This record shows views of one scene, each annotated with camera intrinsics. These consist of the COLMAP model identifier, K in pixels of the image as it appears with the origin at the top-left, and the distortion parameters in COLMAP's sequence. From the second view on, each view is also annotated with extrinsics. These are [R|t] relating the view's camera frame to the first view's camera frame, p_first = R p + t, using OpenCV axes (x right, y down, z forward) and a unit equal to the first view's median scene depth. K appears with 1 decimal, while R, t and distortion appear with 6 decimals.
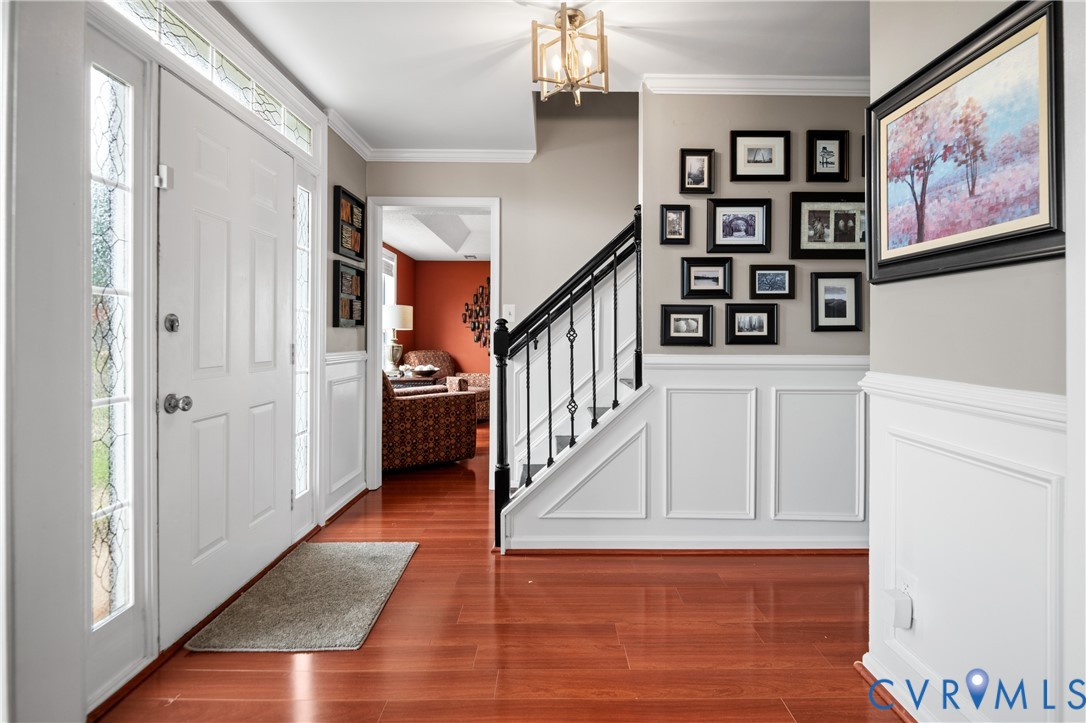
lens RADIAL K [[514.1, 0, 573.3], [0, 514.1, 334.5], [0, 0, 1]] dist [-0.003577, -0.000150]
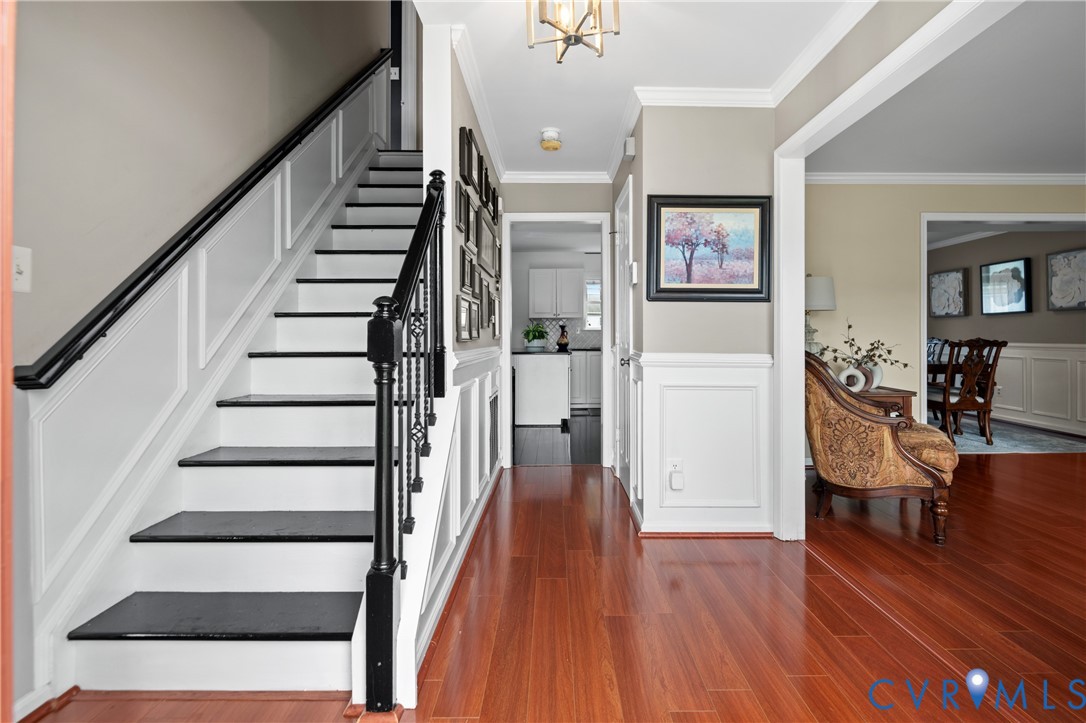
lens RADIAL K [[514.1, 0, 528.5], [0, 514.1, 341.3], [0, 0, 1]] dist [-0.003577, -0.000150]
pose [[0.032379, -0.003618, 0.999469, -1.305420], [0.000875, 0.999993, 0.003592, 0.031931], [-0.999475, 0.000759, 0.032382, 1.572441]]
